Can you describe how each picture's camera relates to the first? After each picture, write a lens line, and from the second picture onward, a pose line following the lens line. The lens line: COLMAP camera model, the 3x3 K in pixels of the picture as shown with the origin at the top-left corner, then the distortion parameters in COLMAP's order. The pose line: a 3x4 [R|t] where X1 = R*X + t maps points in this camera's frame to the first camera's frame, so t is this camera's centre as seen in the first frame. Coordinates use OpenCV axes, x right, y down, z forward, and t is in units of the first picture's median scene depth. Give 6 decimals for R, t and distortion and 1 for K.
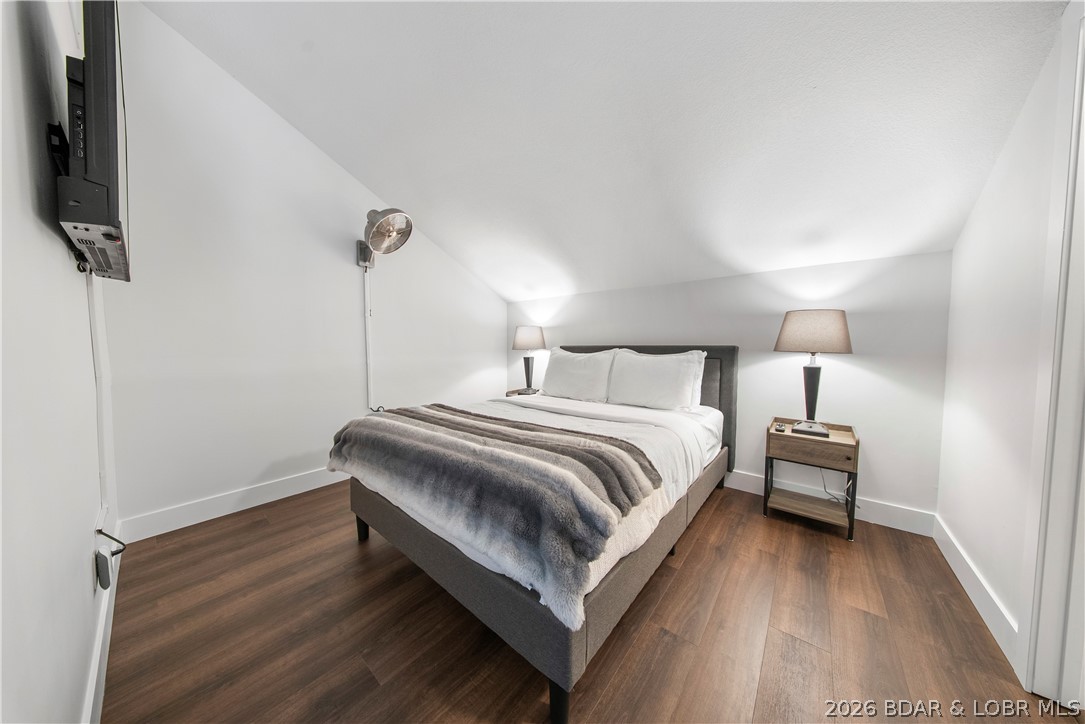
lens RADIAL K [[331.2, 0, 546.0], [0, 331.2, 362.9], [0, 0, 1]] dist [-0.000390, -0.000649]
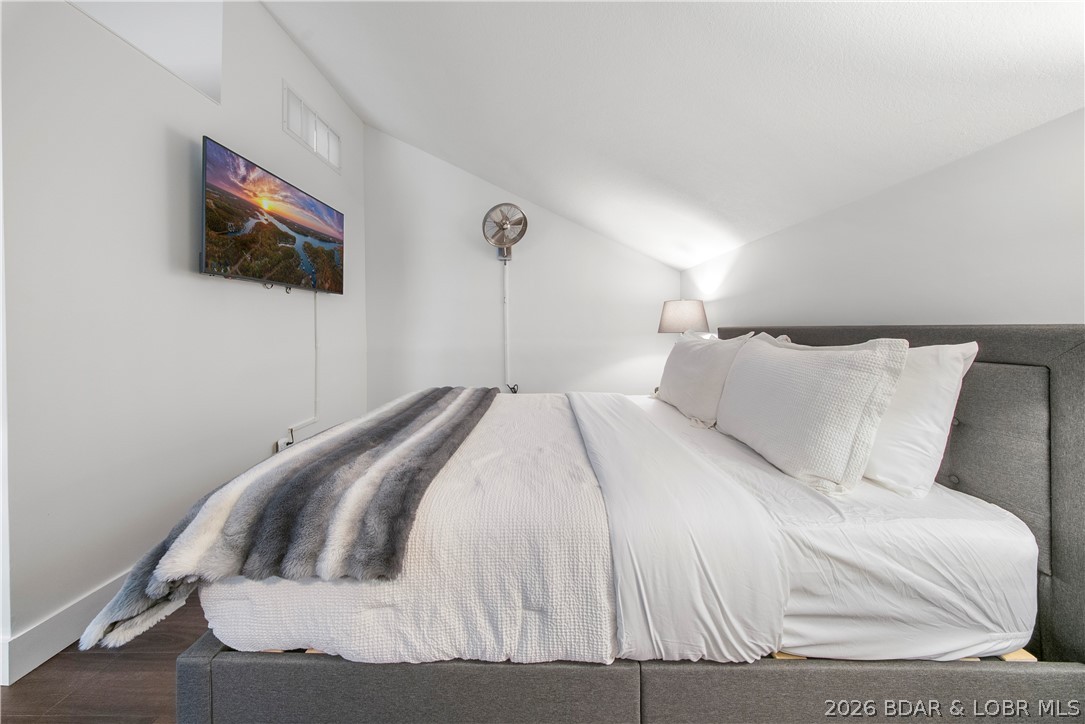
lens RADIAL K [[331.2, 0, 552.8], [0, 331.2, 341.1], [0, 0, 1]] dist [-0.000390, -0.000649]
pose [[0.622302, 0.023518, -0.782424, 0.462159], [-0.027011, 0.999598, 0.008563, -0.025580], [0.782311, 0.015805, 0.622688, 0.427148]]
